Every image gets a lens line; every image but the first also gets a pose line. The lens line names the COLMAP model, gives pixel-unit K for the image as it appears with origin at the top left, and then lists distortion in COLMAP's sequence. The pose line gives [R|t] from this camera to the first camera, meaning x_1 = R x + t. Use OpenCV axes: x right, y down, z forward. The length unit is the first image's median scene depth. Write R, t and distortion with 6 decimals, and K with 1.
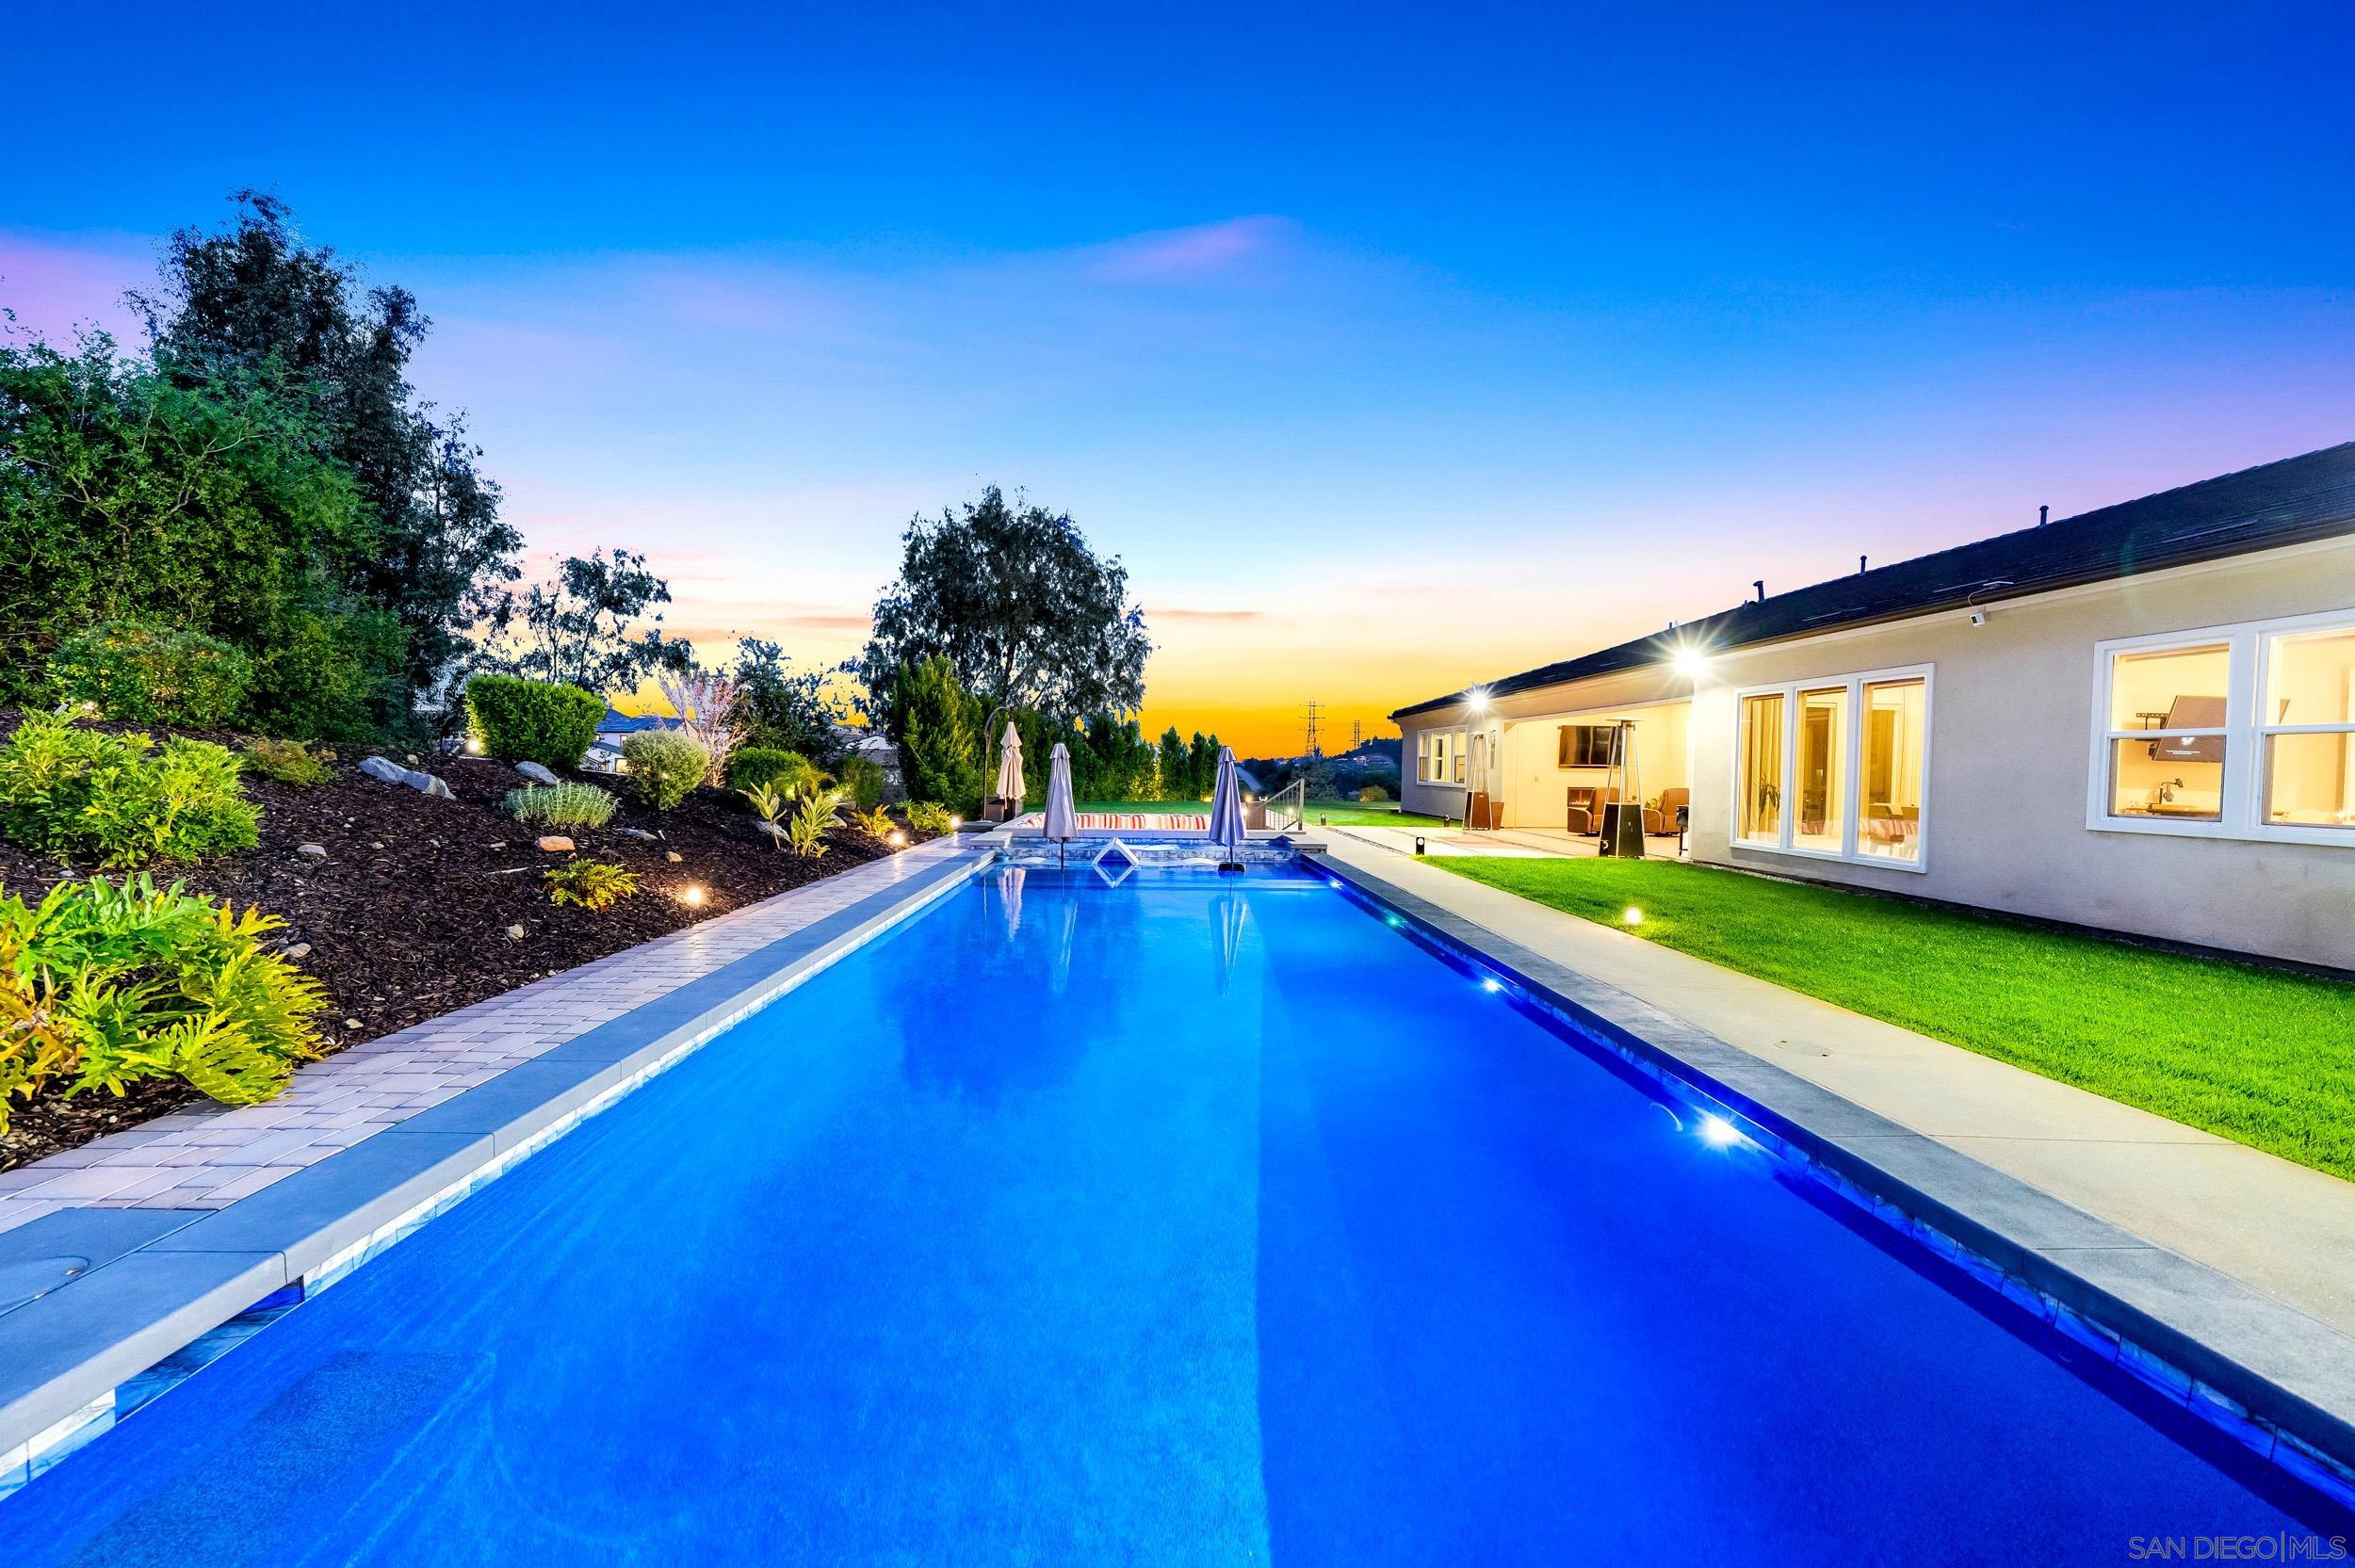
lens RADIAL K [[882.4, 0, 1177.5], [0, 882.4, 784.0], [0, 0, 1]] dist [-0.026669, 0.008998]
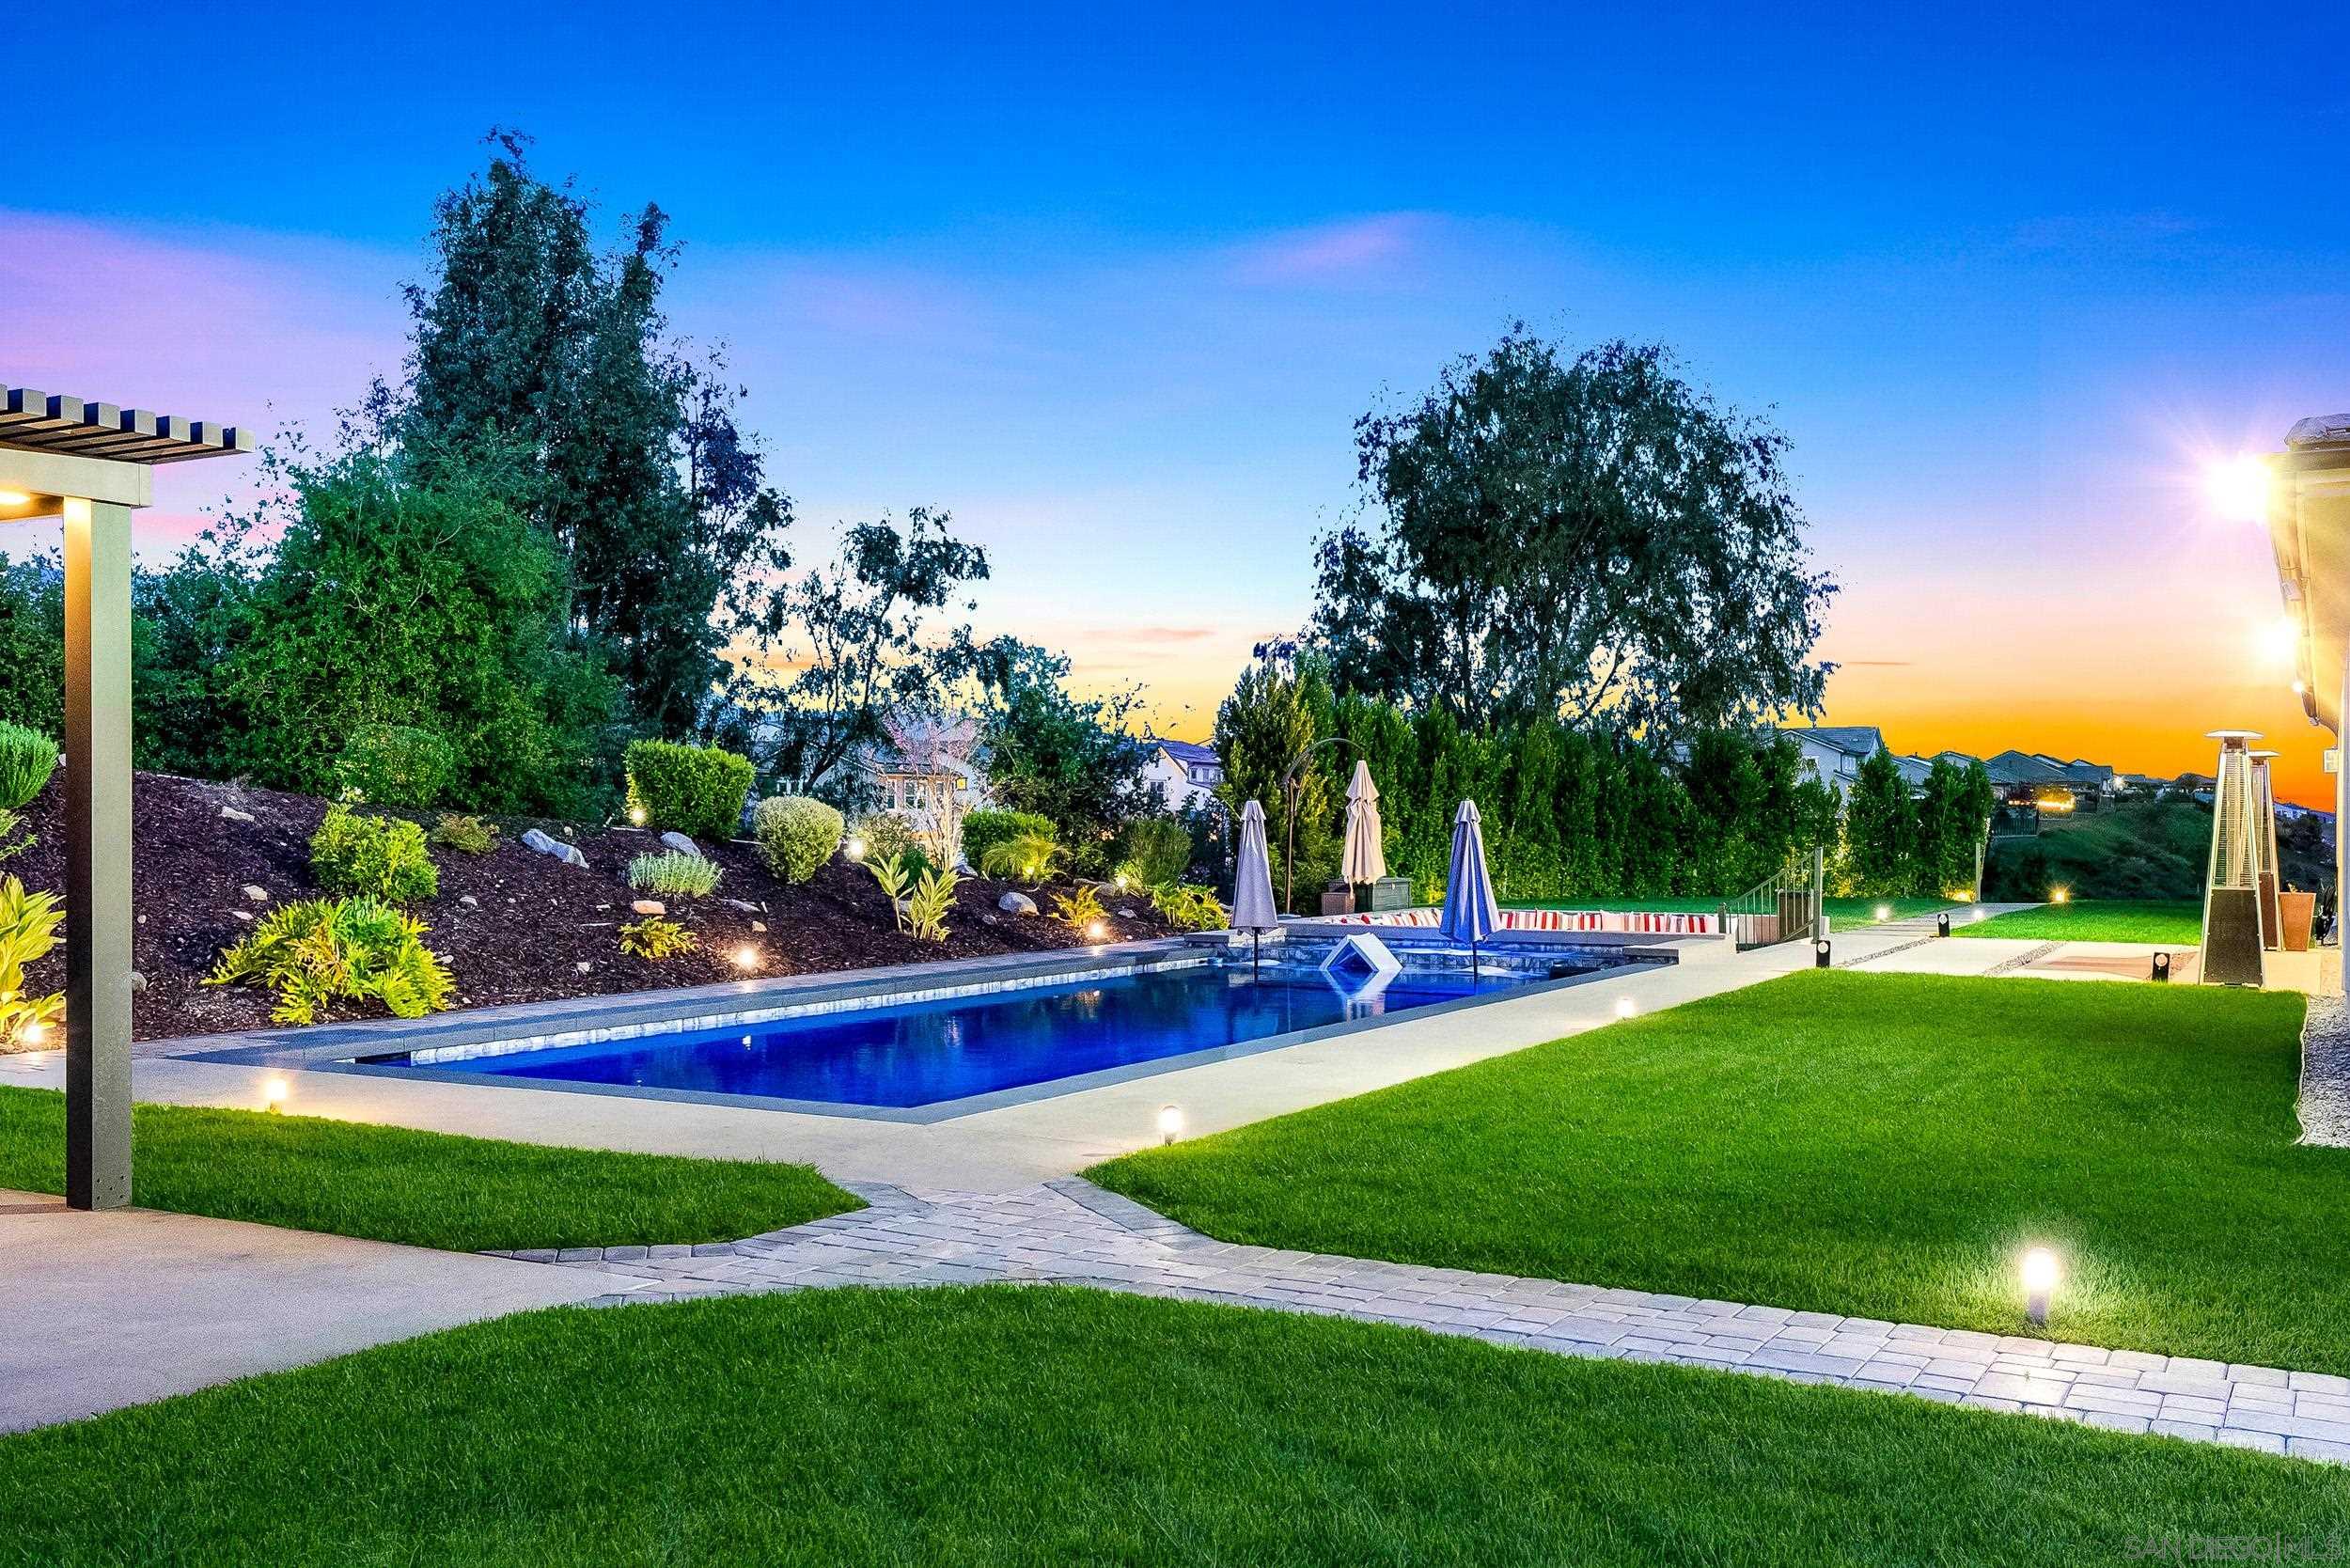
lens RADIAL K [[2092.6, 0, 1175.0], [0, 2092.6, 784.0], [0, 0, 1]] dist [0.052078, 0.000728]
pose [[0.862125, -0.021270, -0.506248, 0.838626], [-0.000293, 0.999097, -0.042475, 0.018003], [0.506695, 0.036767, 0.861341, -0.660445]]
